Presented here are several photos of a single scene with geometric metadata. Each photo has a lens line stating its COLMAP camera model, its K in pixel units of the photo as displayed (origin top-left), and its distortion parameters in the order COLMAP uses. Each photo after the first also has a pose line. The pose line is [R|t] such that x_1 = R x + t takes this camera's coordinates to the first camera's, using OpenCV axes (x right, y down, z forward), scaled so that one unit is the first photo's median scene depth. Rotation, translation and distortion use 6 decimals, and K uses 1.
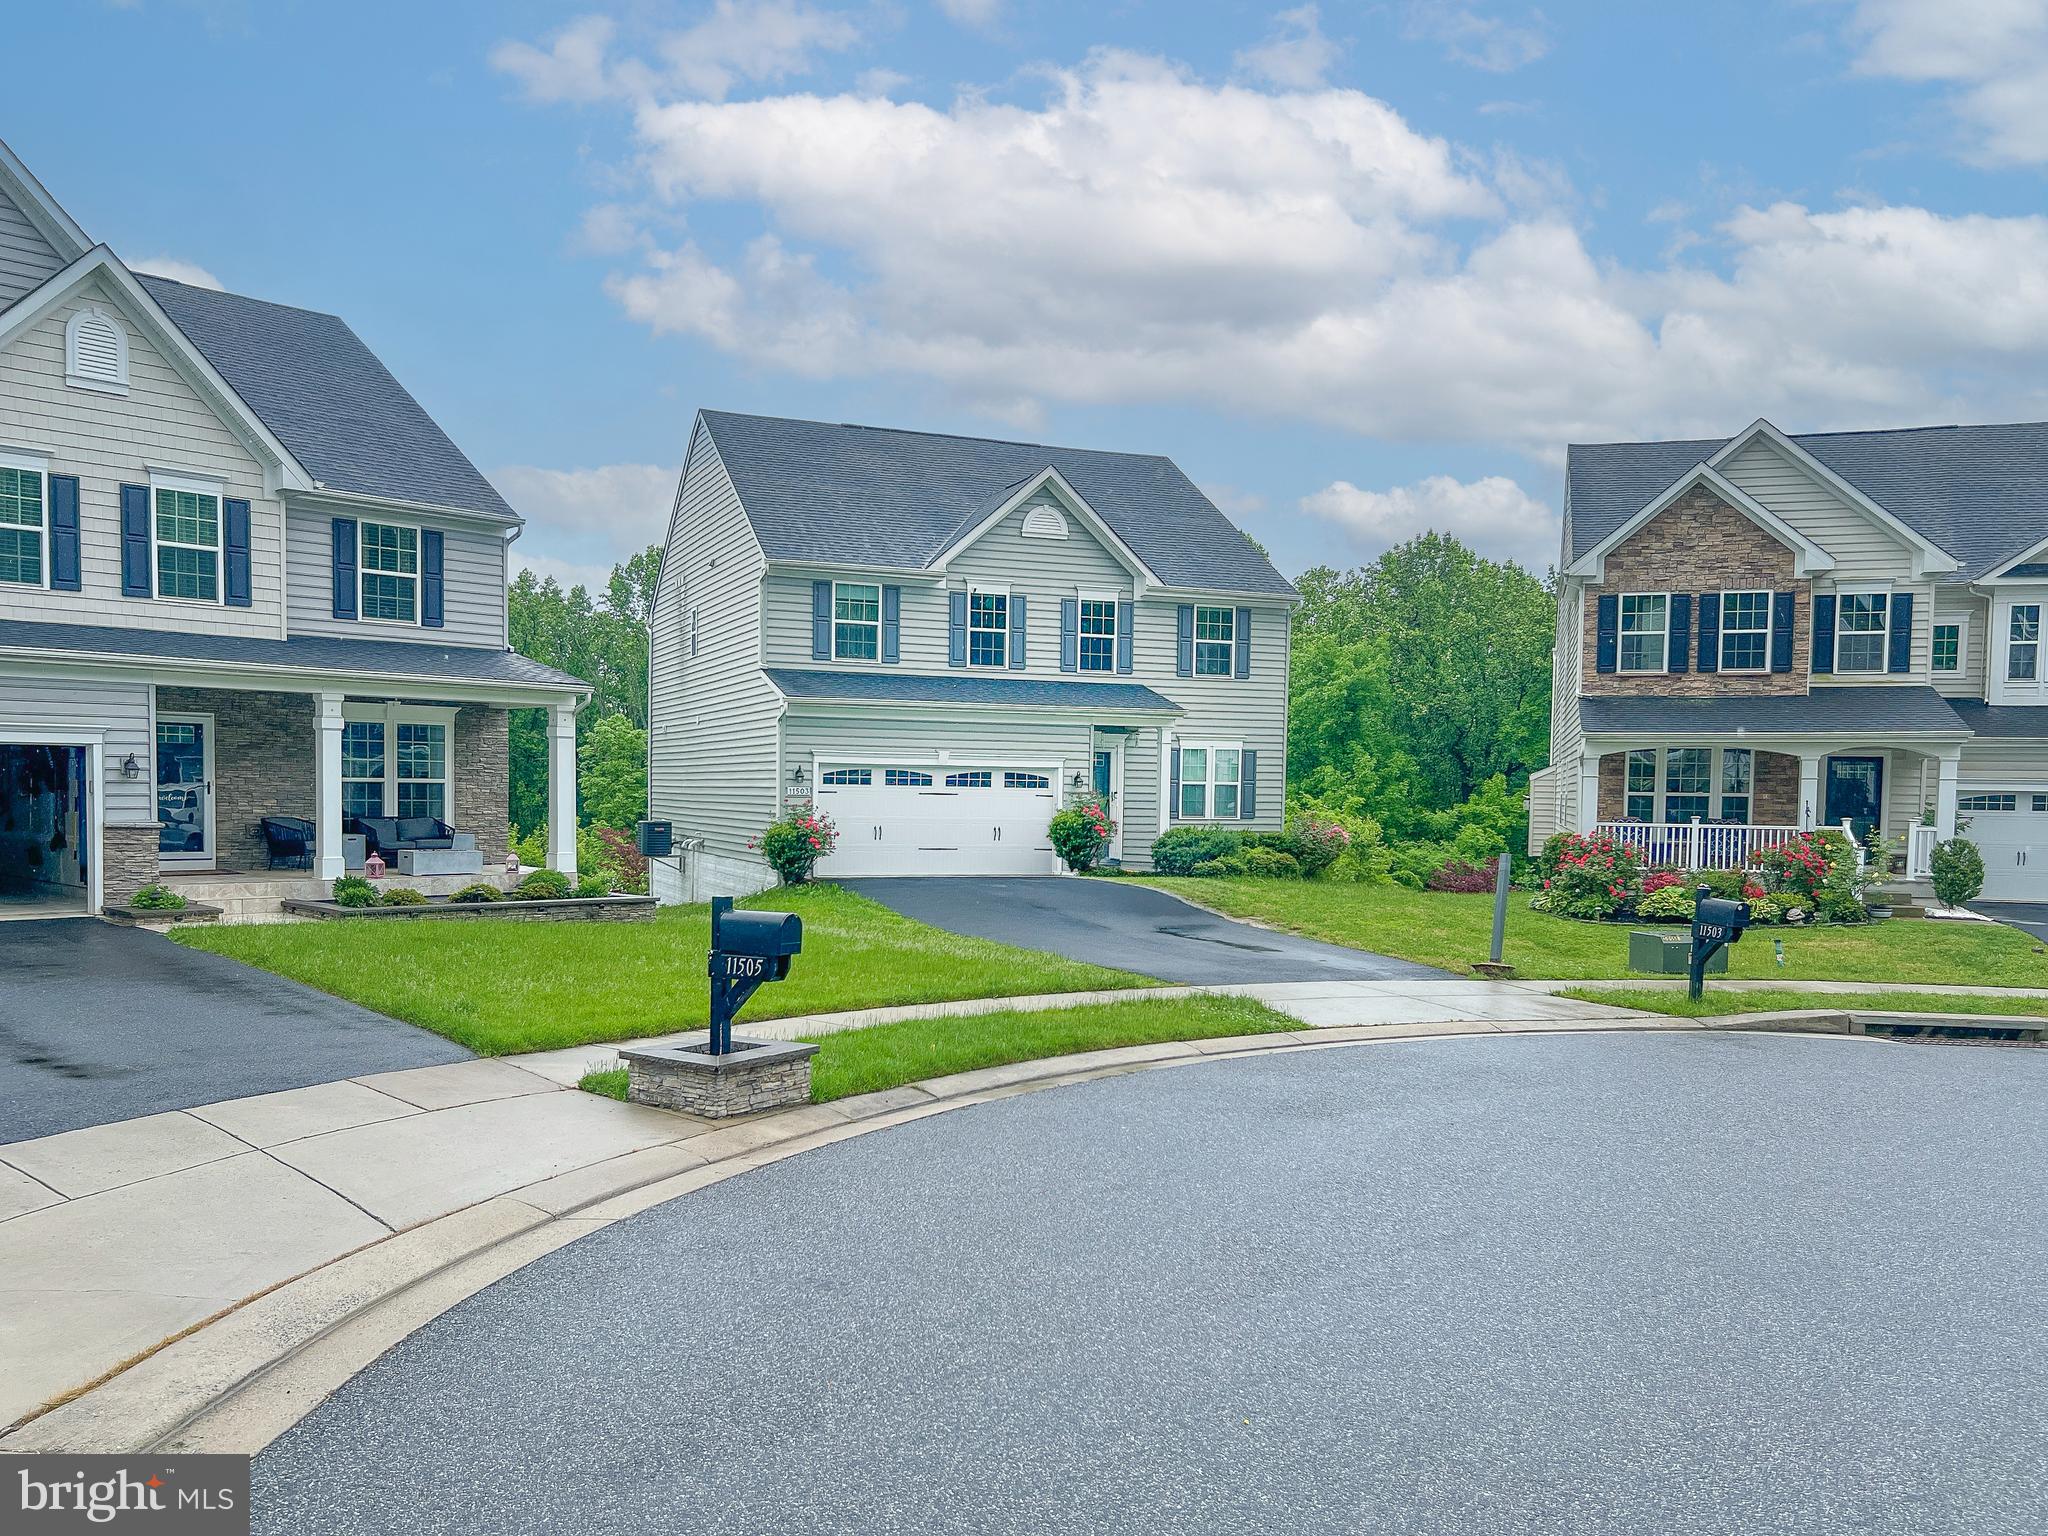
lens RADIAL K [[1535.5, 0, 1025.4], [0, 1535.5, 787.5], [0, 0, 1]] dist [-0.004898, -0.000048]
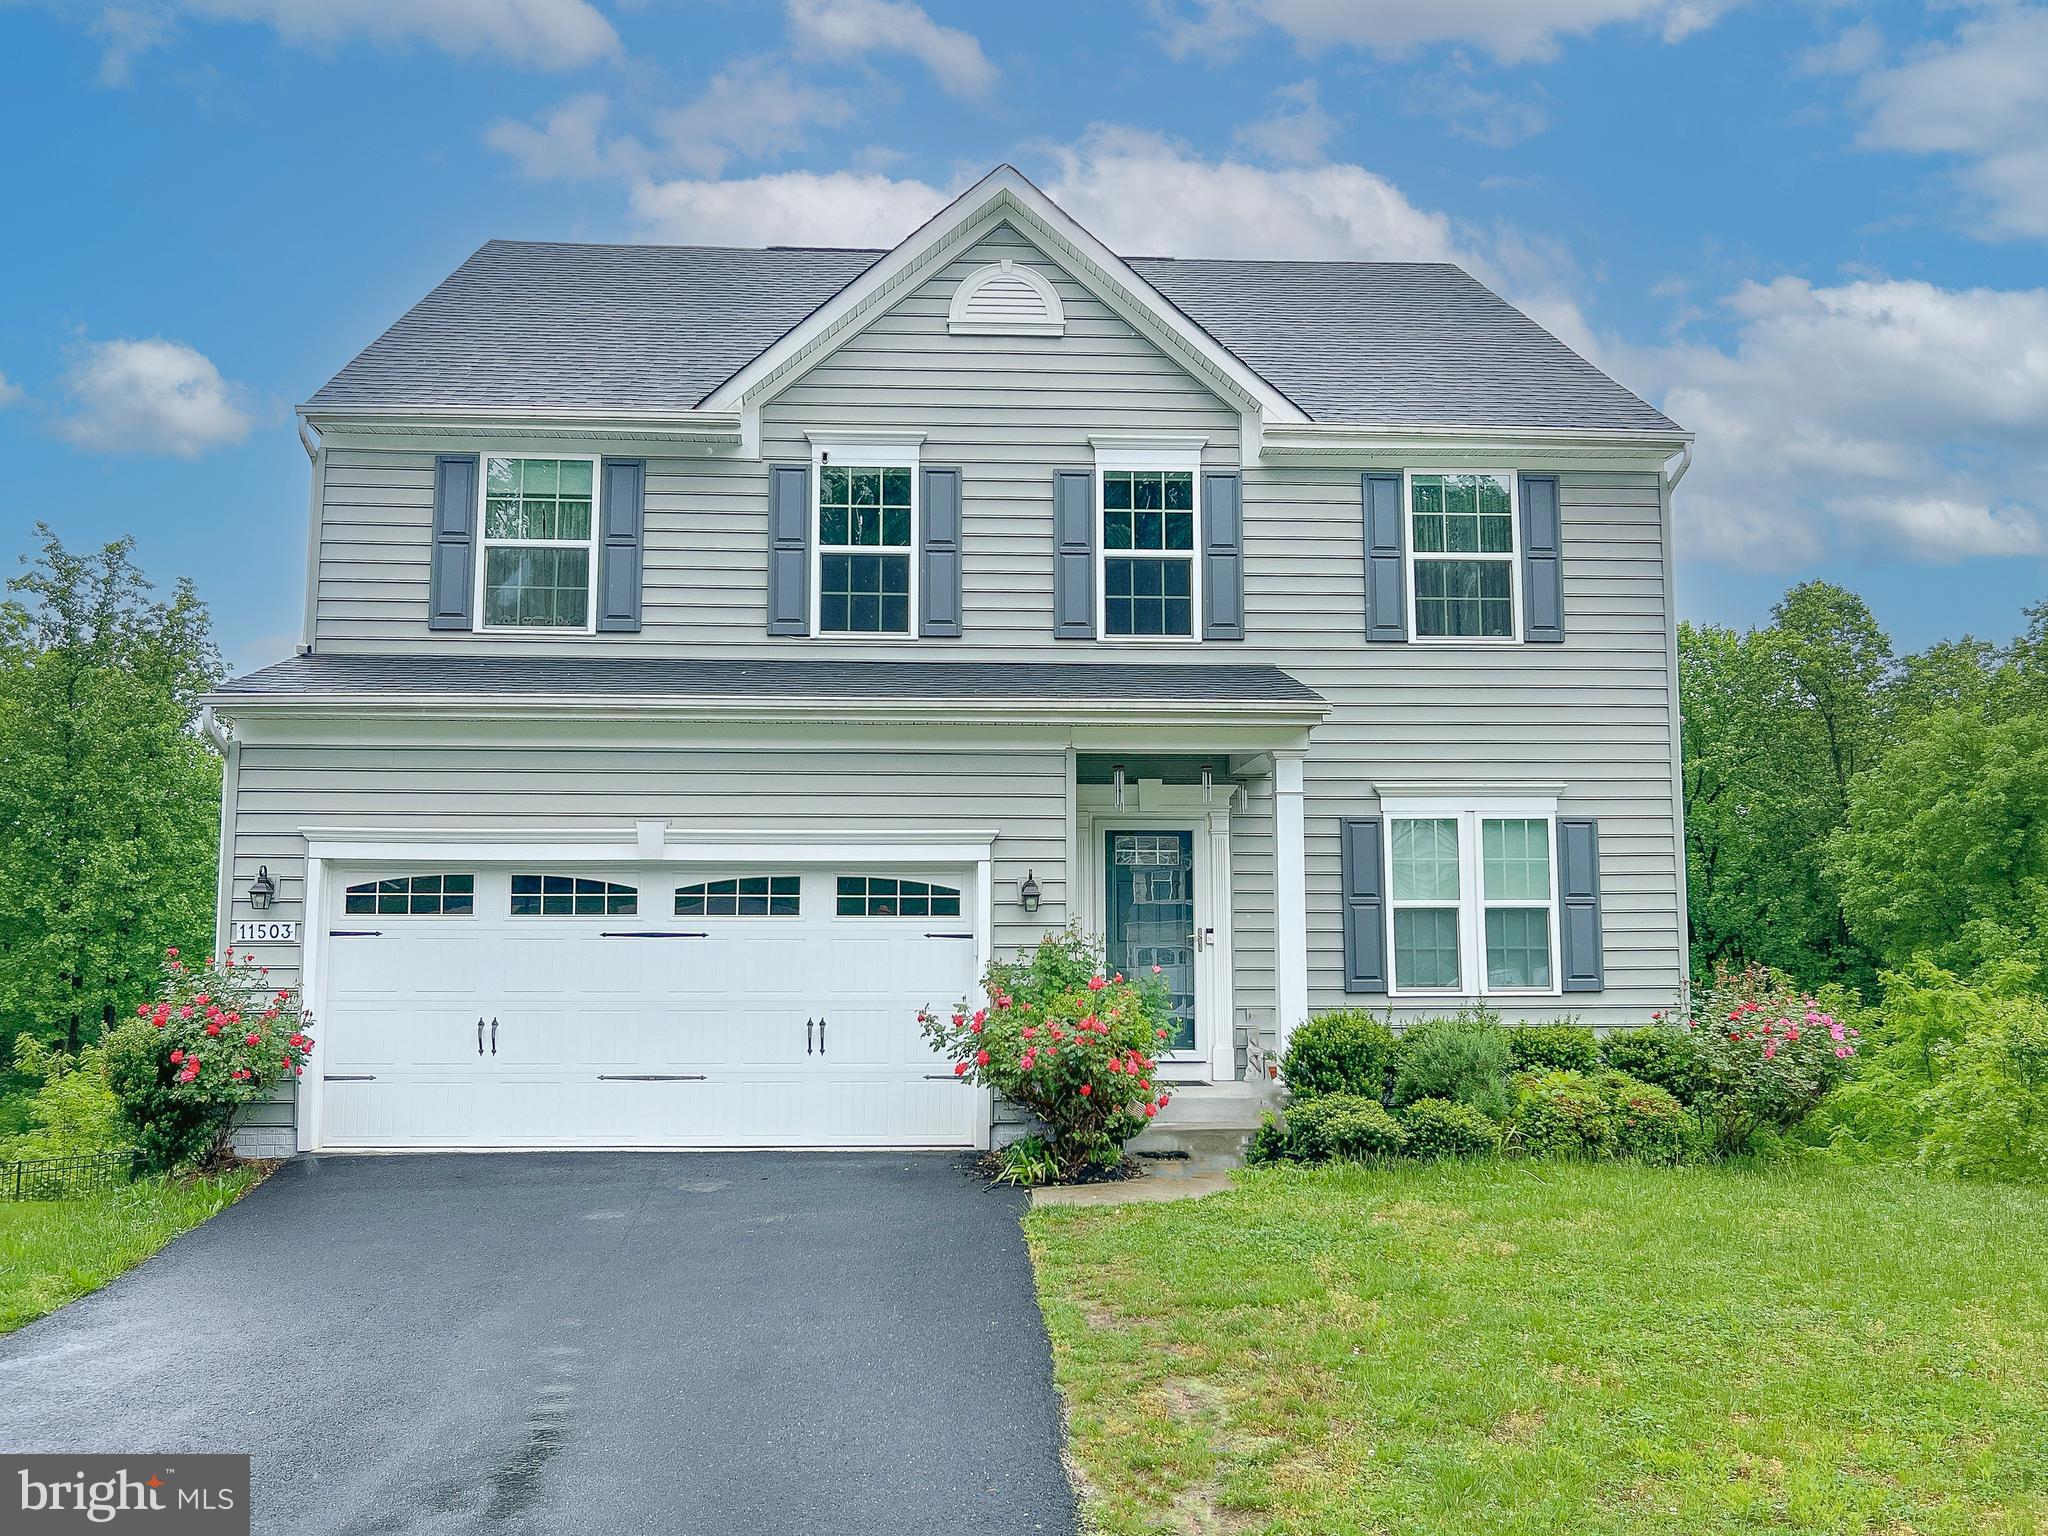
lens RADIAL K [[1746.7, 0, 1025.2], [0, 1746.7, 739.4], [0, 0, 1]] dist [0.002432, -0.001256]
pose [[0.945192, -0.058868, -0.321164, 0.168937], [0.014469, 0.990198, -0.138918, 0.017161], [0.326194, 0.126657, 0.936779, 0.565104]]
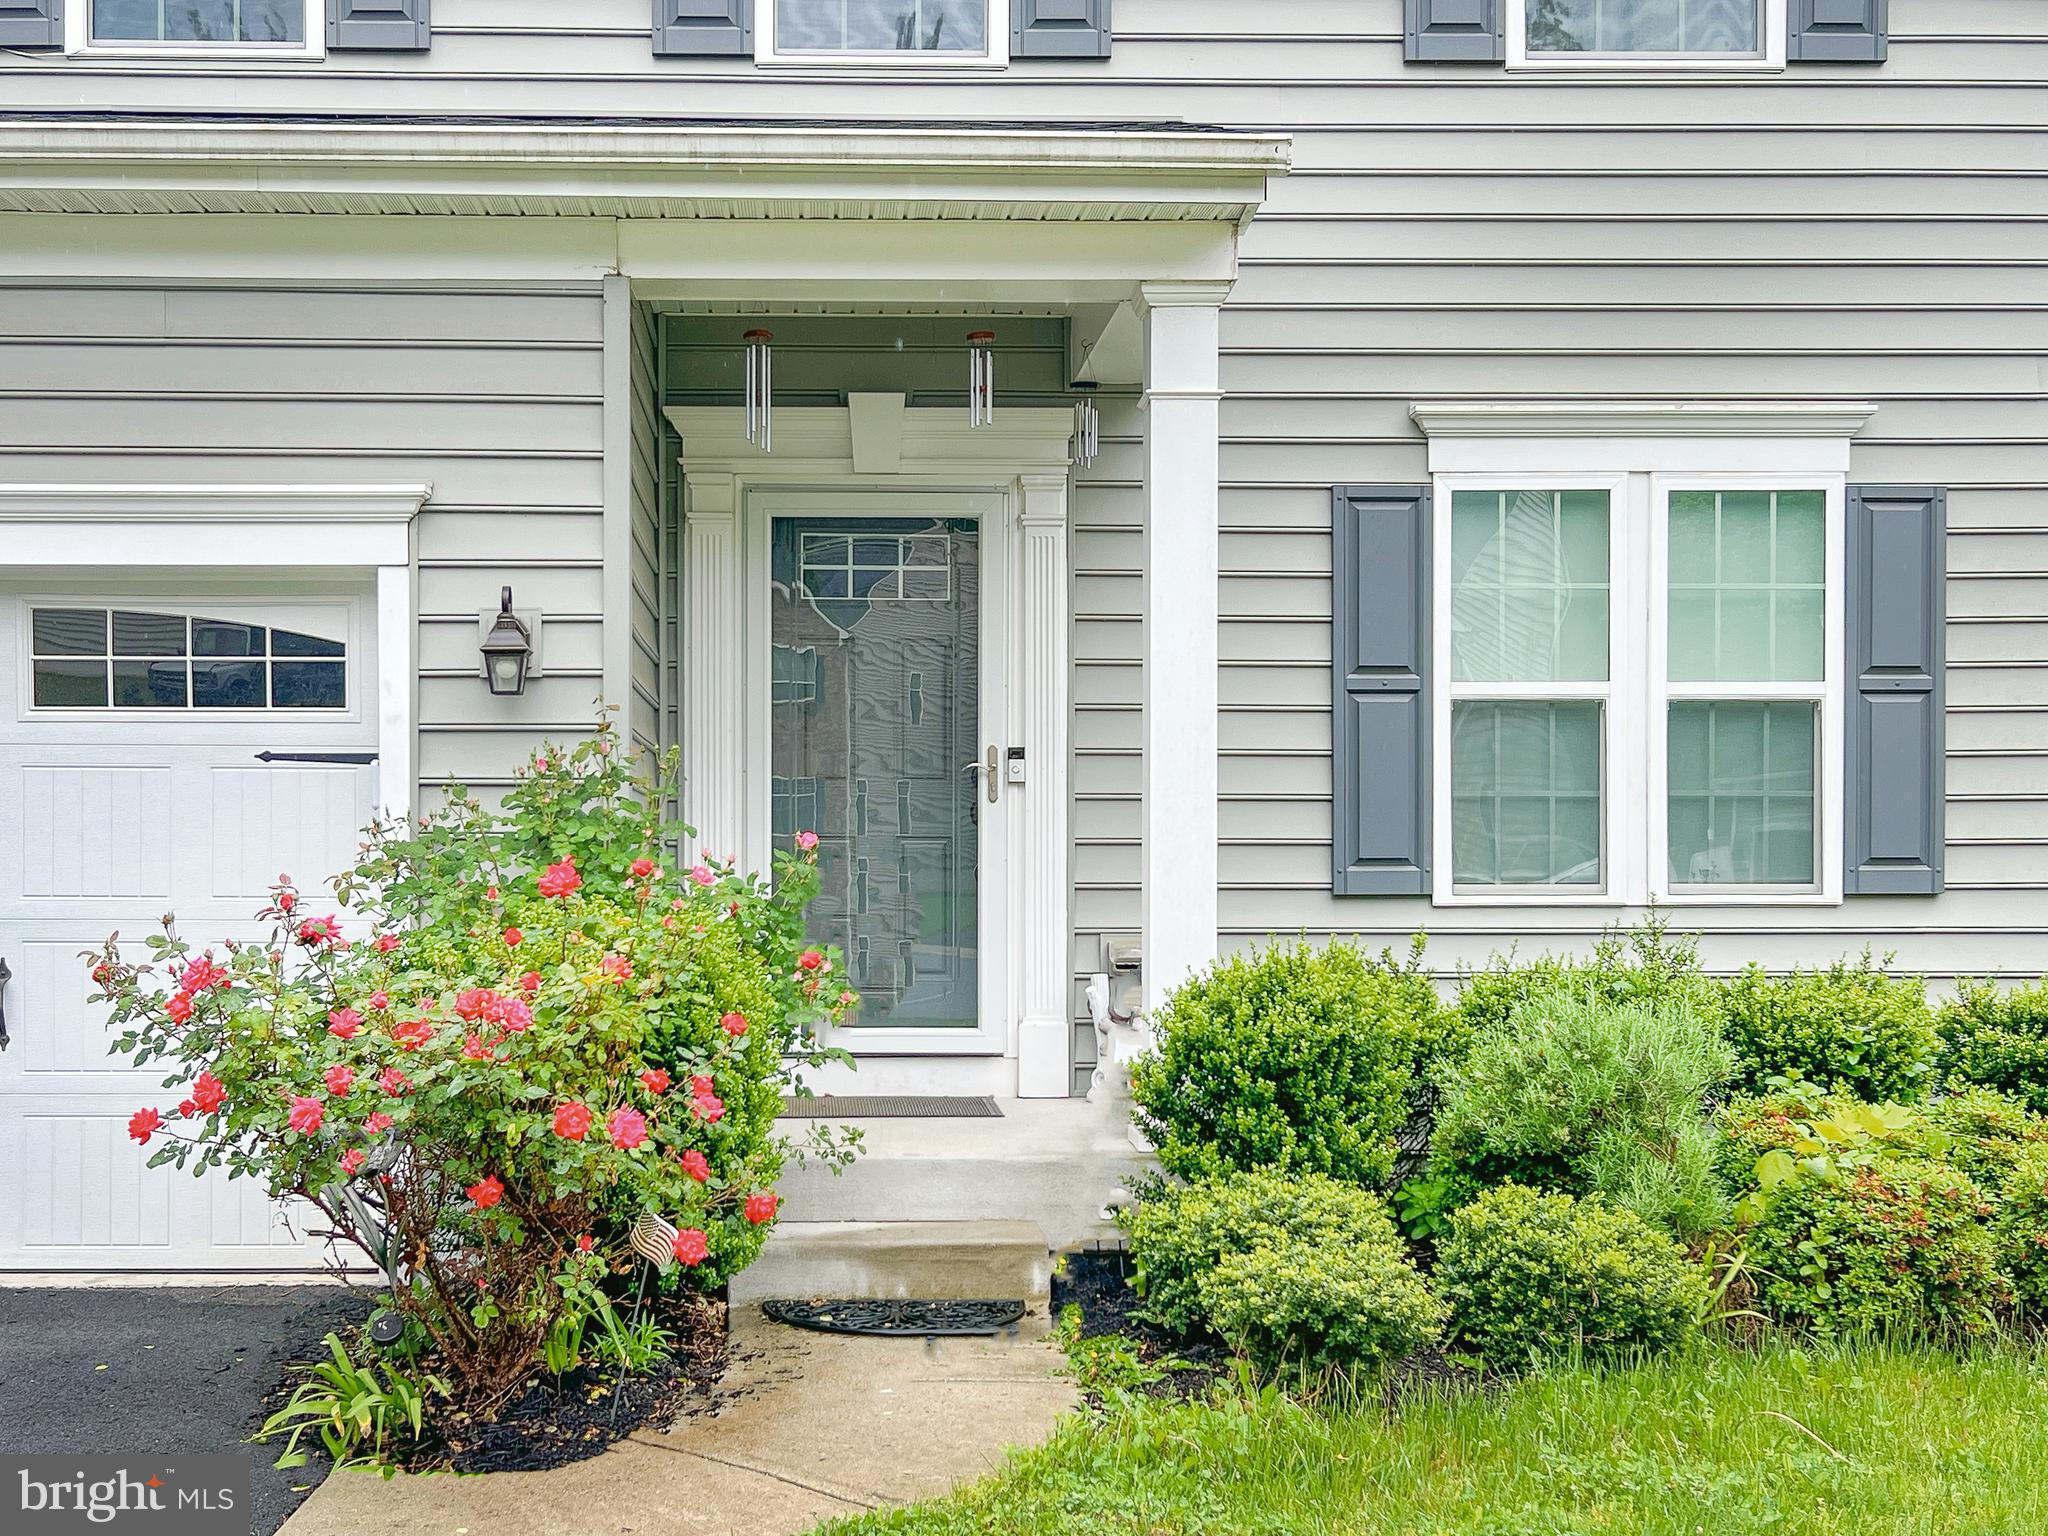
lens RADIAL K [[2478.6, 0, 878.1], [0, 2478.6, 842.4], [0, 0, 1]] dist [0.013341, 0.000000]
pose [[0.932814, -0.014177, -0.360080, 0.149487], [0.011824, 0.999892, -0.008735, 0.016208], [0.360165, 0.003890, 0.932881, 0.758179]]
